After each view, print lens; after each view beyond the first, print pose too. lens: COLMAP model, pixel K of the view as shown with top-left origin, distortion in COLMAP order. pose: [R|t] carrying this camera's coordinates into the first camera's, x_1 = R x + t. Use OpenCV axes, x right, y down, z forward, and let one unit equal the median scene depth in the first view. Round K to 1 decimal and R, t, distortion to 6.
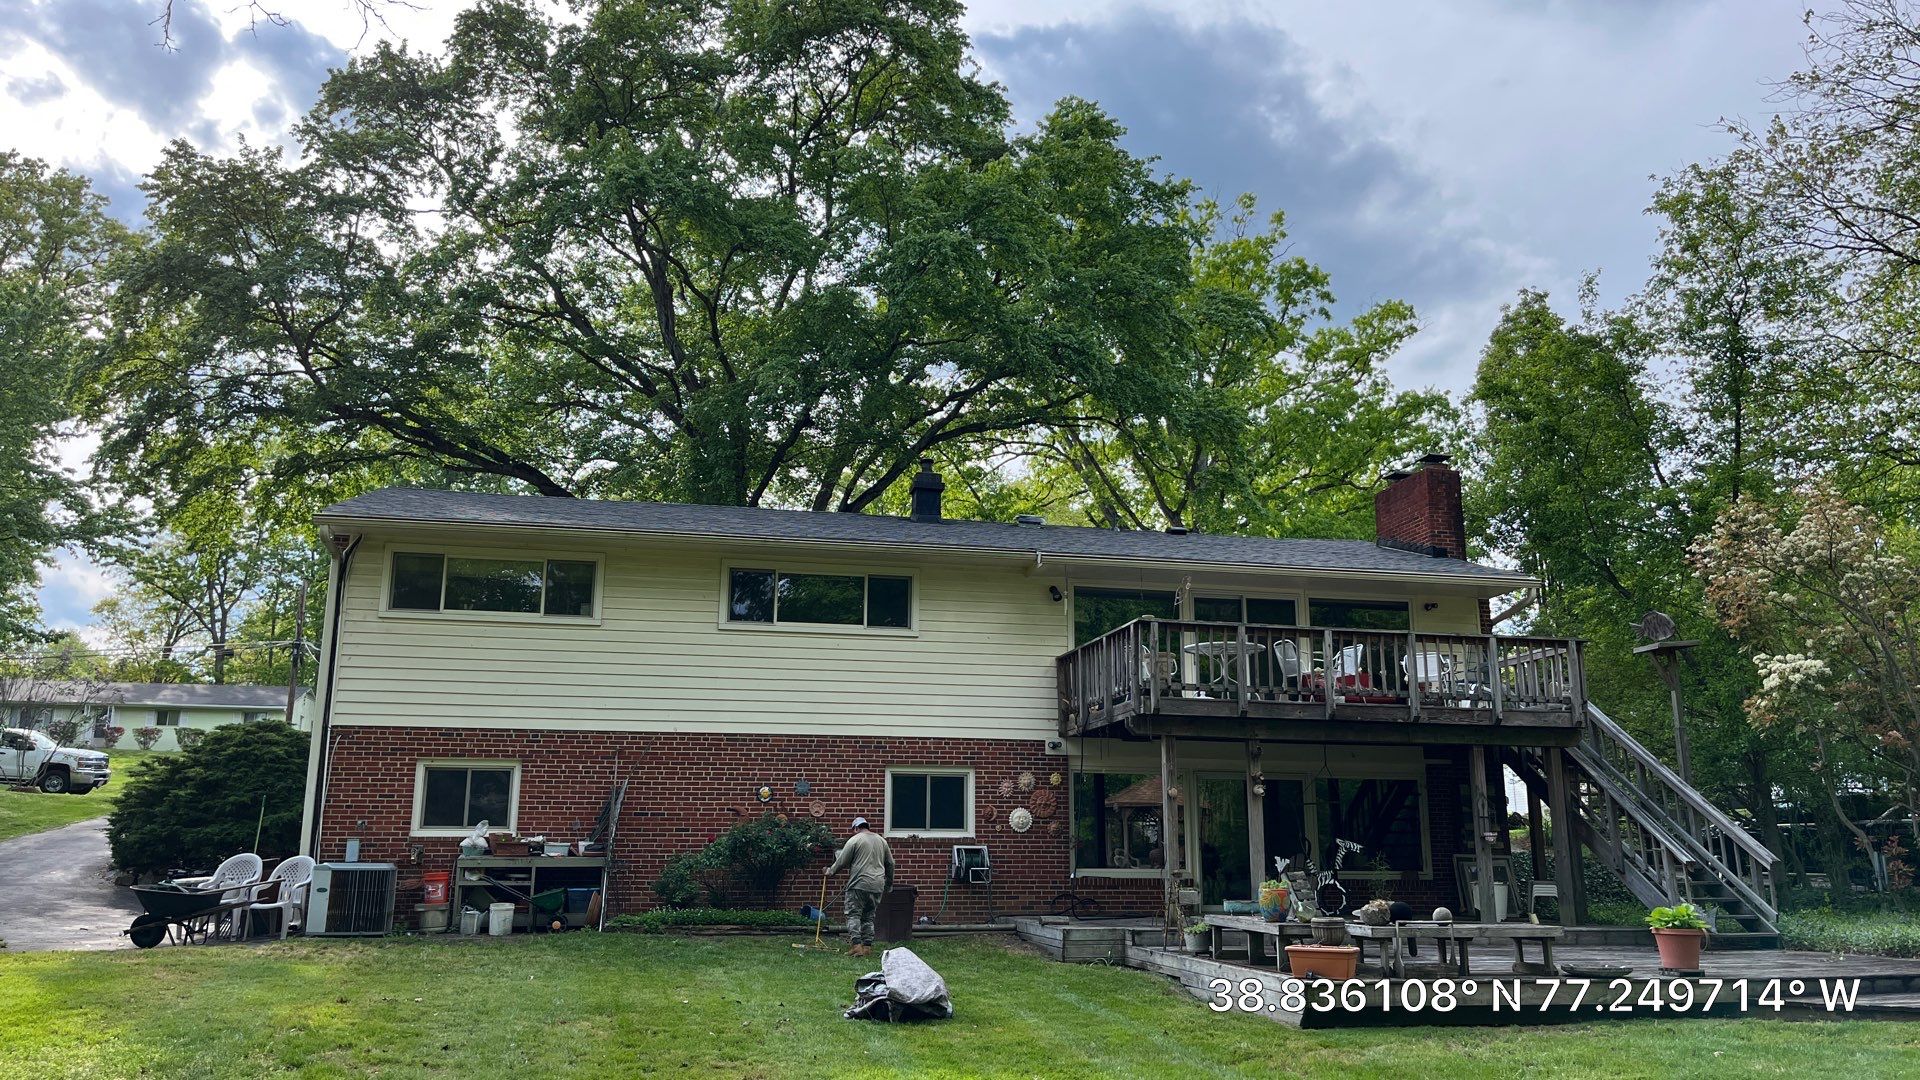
lens RADIAL K [[1351.1, 0, 960.0], [0, 1351.1, 540.0], [0, 0, 1]] dist [0.007864, -0.001231]
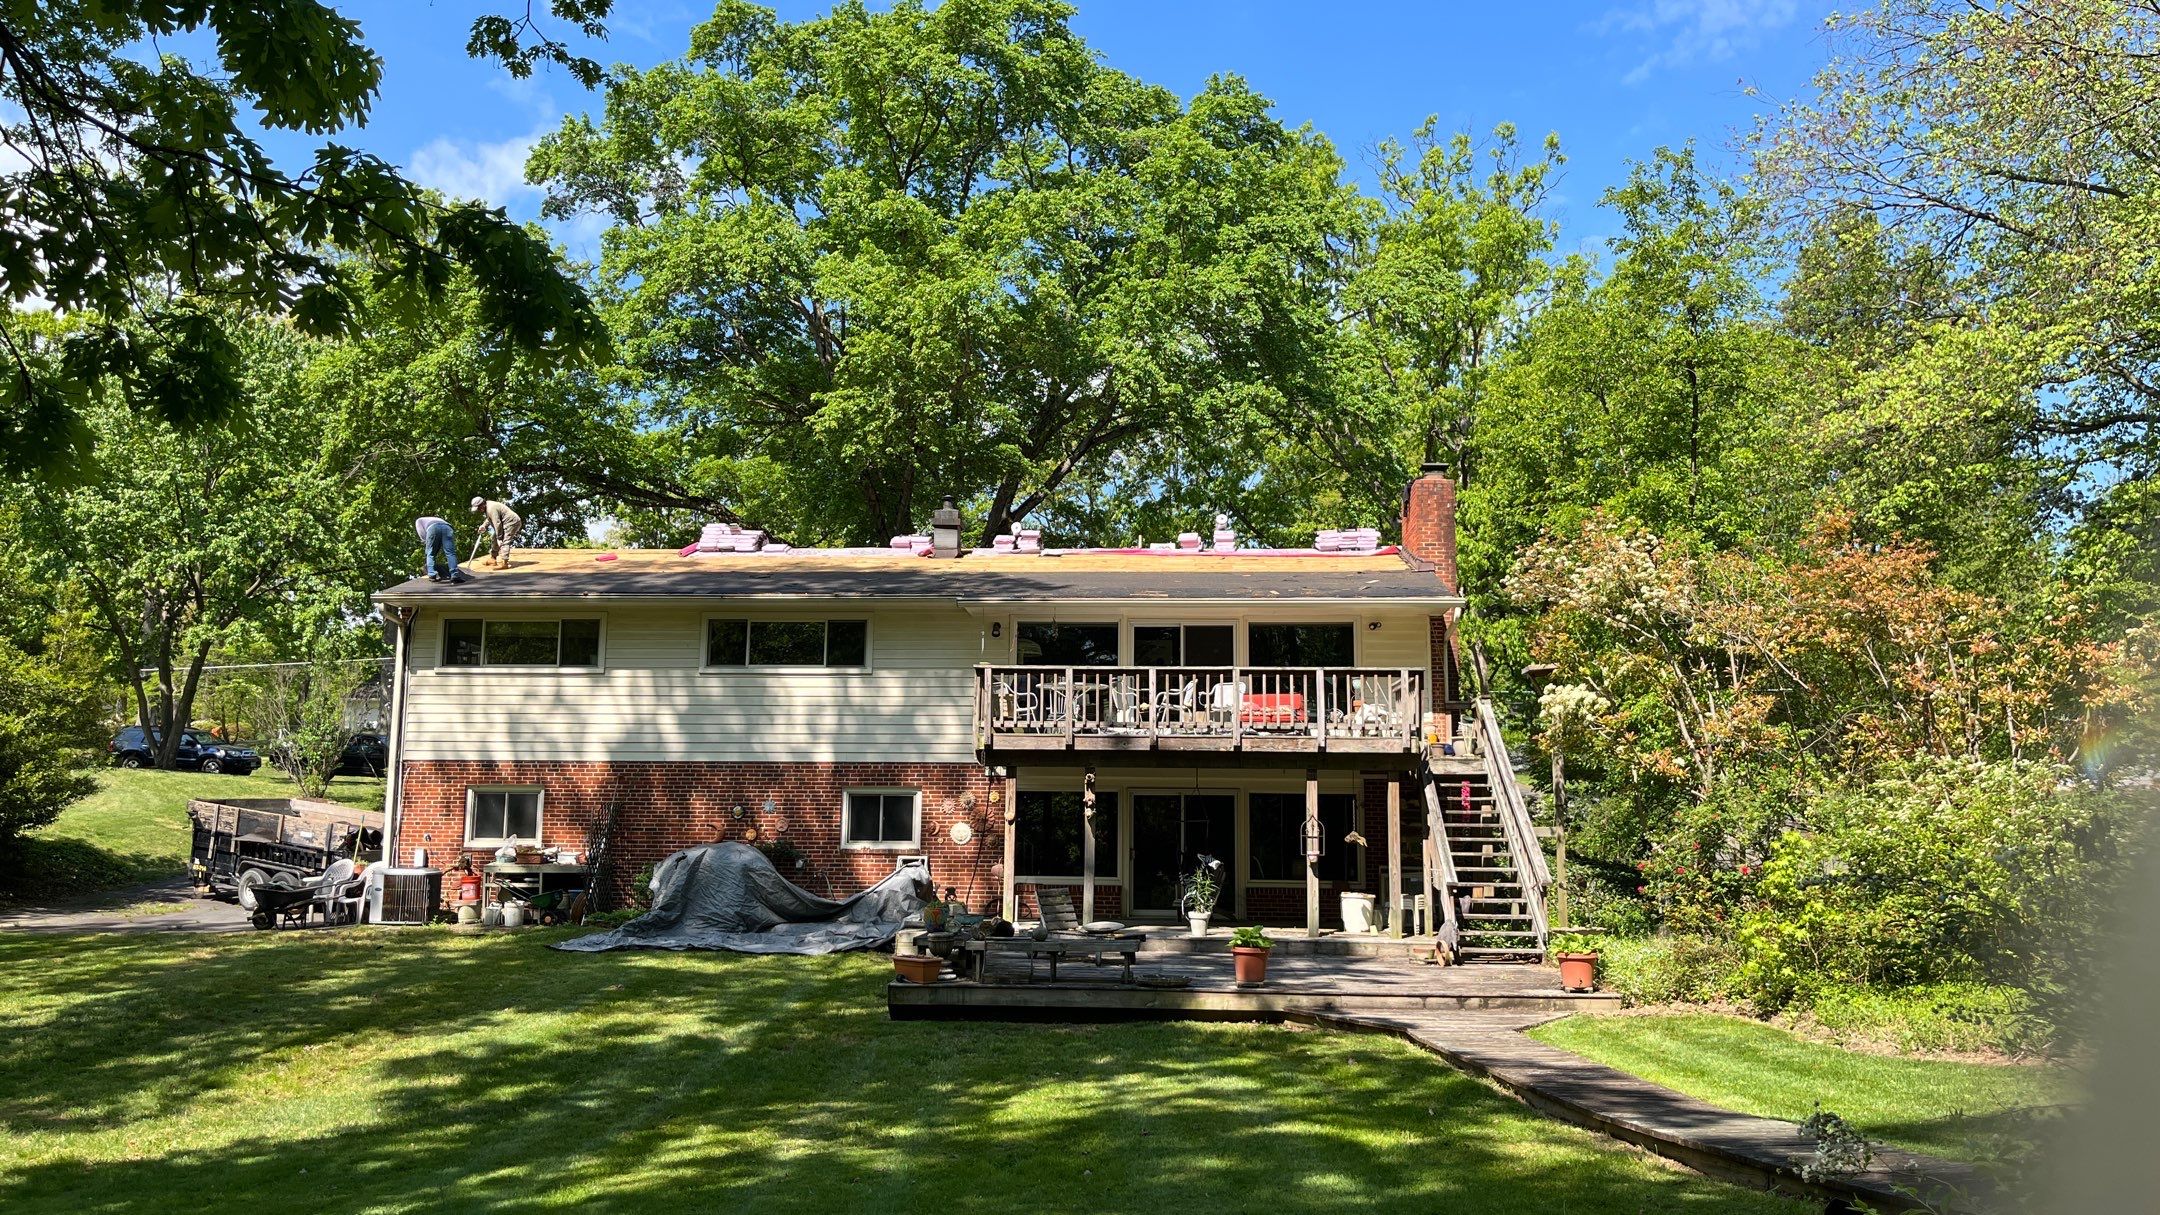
lens RADIAL K [[1520.0, 0, 1080.0], [0, 1520.0, 607.5], [0, 0, 1]] dist [0.007864, -0.001231]
pose [[0.963642, -0.034573, -0.264952, 0.516569], [0.057015, 0.995362, 0.077483, -0.078255], [0.261044, -0.089772, 0.961143, -0.190362]]
